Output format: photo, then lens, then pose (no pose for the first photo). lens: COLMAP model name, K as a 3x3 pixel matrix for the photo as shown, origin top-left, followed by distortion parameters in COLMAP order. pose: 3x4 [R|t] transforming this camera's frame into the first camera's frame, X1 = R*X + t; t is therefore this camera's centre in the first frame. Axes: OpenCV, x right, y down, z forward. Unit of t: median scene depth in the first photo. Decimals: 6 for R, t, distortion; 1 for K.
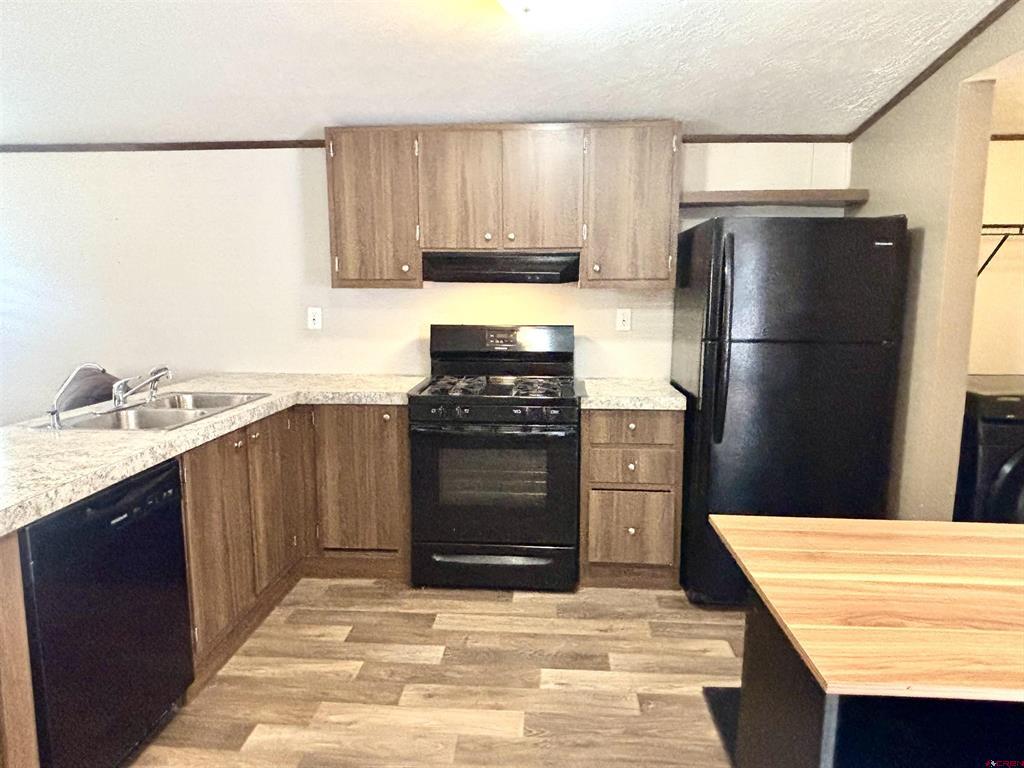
lens RADIAL K [[657.5, 0, 512.8], [0, 657.5, 382.2], [0, 0, 1]] dist [0.034844, -0.038777]
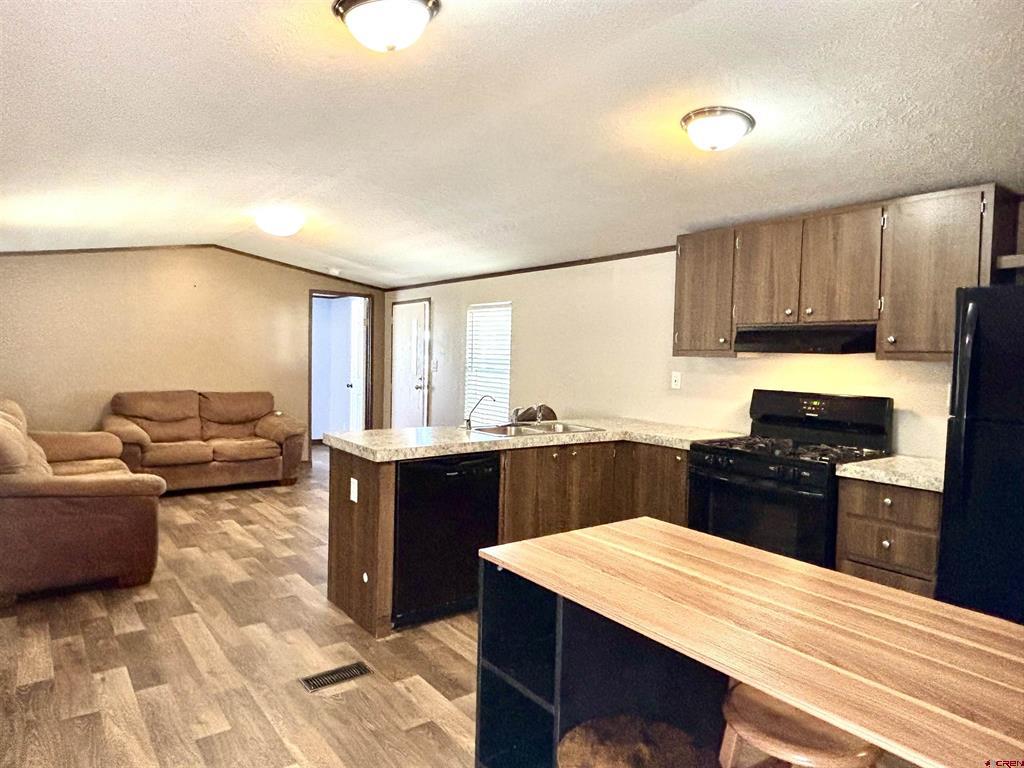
lens RADIAL K [[657.5, 0, 512.8], [0, 657.5, 382.2], [0, 0, 1]] dist [0.034844, -0.038777]
pose [[0.653288, 0.046850, -0.755658, 0.511255], [-0.130456, 0.990121, -0.051397, 0.014279], [0.745785, 0.132157, 0.652946, -0.061428]]
